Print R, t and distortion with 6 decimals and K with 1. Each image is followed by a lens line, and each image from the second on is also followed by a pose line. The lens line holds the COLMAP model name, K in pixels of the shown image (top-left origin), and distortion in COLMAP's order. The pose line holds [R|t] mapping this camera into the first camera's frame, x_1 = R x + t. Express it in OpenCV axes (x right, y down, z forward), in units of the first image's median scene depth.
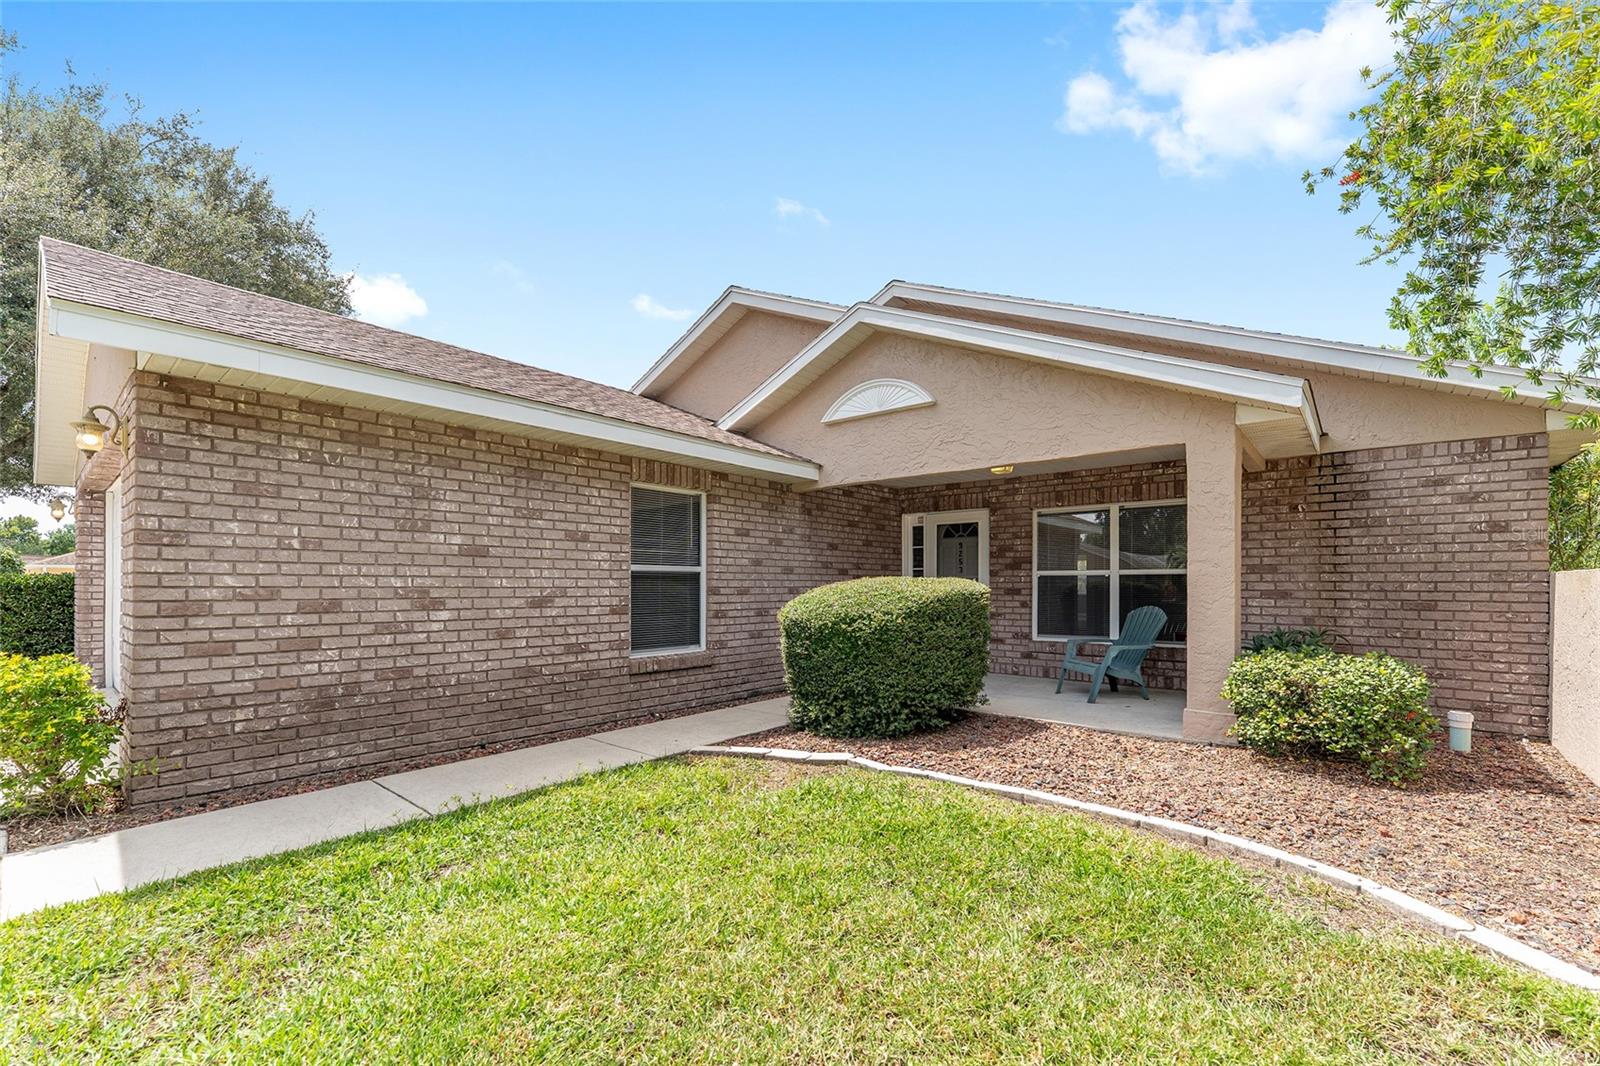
lens RADIAL K [[638.8, 0, 809.7], [0, 638.8, 580.7], [0, 0, 1]] dist [-0.001257, -0.000002]
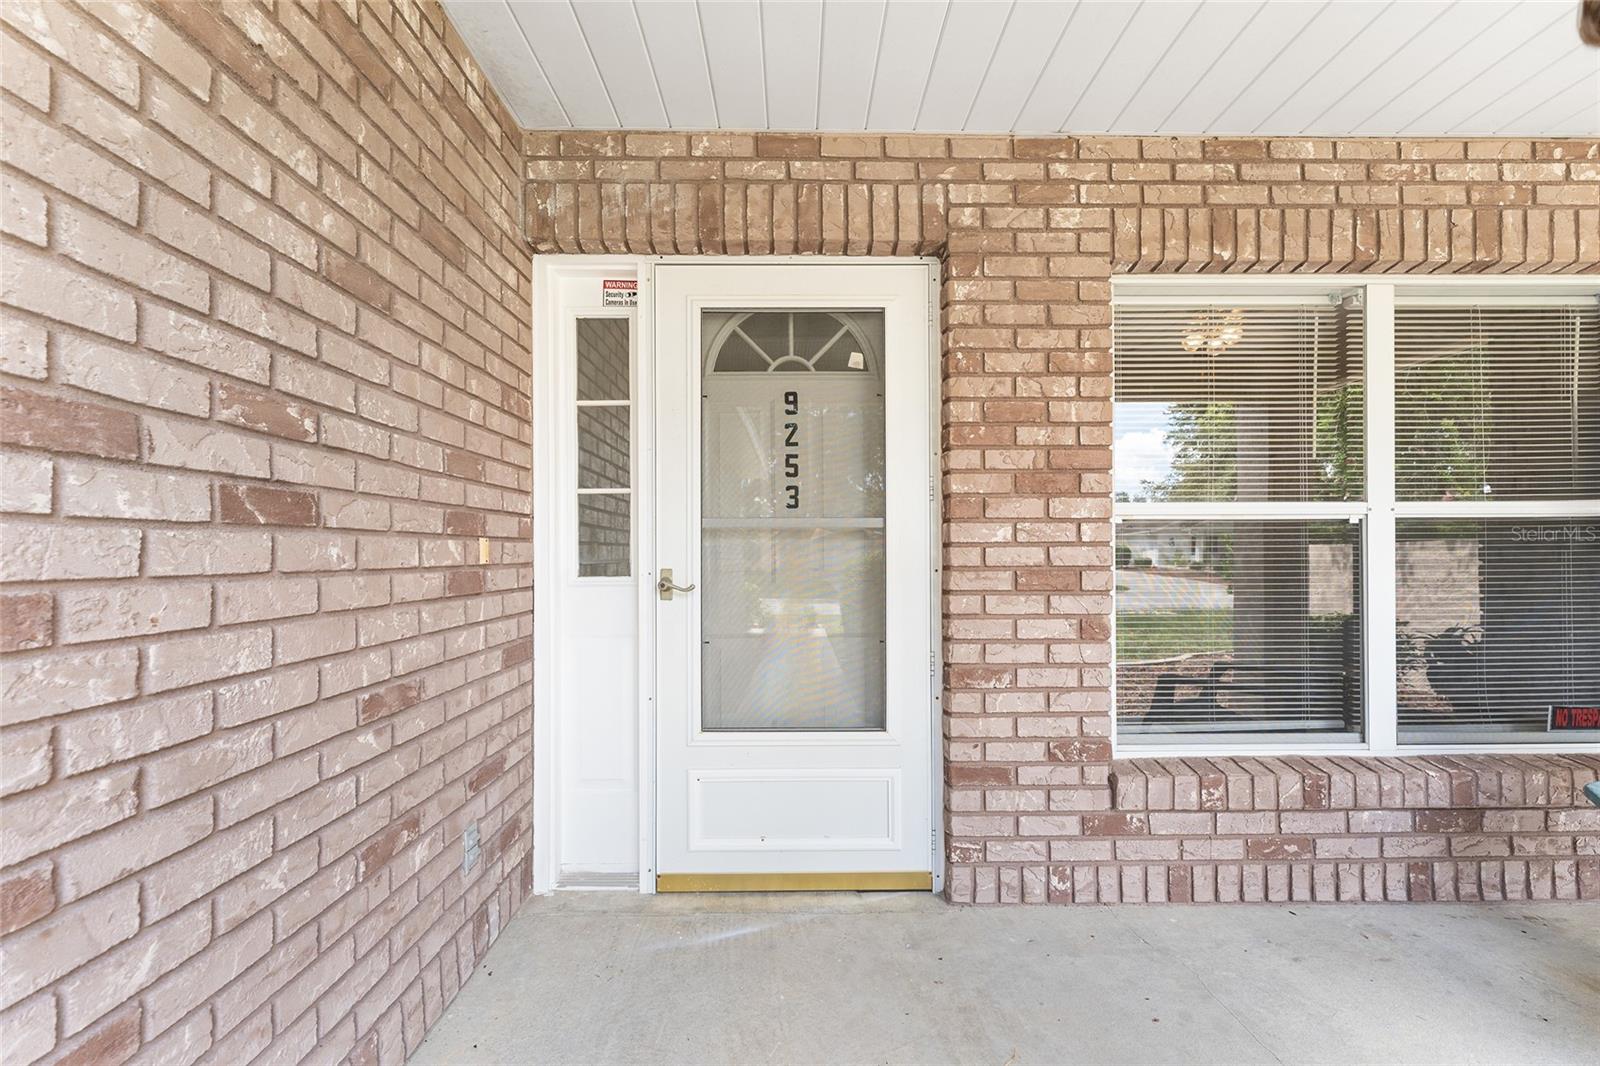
lens RADIAL K [[638.8, 0, 804.6], [0, 638.8, 550.7], [0, 0, 1]] dist [-0.001257, -0.000002]
pose [[0.755832, 0.001041, 0.654765, 0.076236], [0.000544, 0.999997, -0.002218, 0.005674], [-0.654765, 0.002032, 0.755830, 0.868575]]
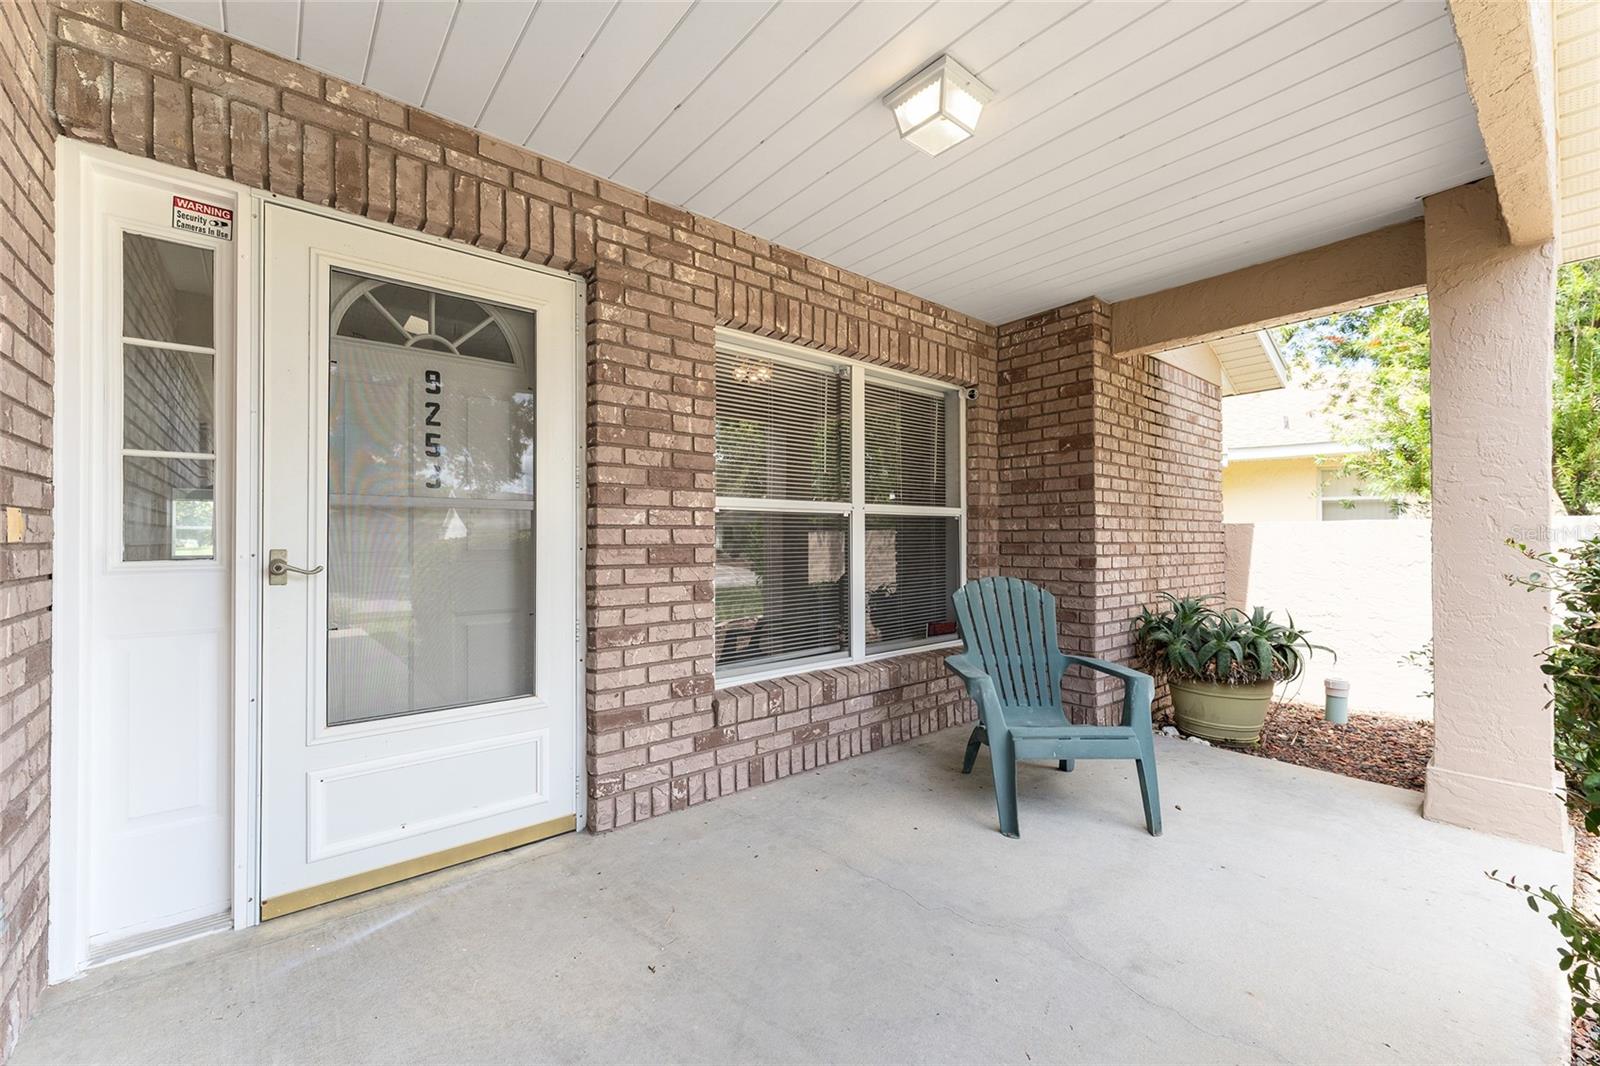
lens RADIAL K [[638.8, 0, 795.6], [0, 638.8, 532.3], [0, 0, 1]] dist [-0.001257, -0.000002]
pose [[0.174087, 0.011278, 0.984666, 0.008900], [-0.001395, 0.999936, -0.011206, 0.008754], [-0.984729, 0.000577, 0.174092, 0.879685]]
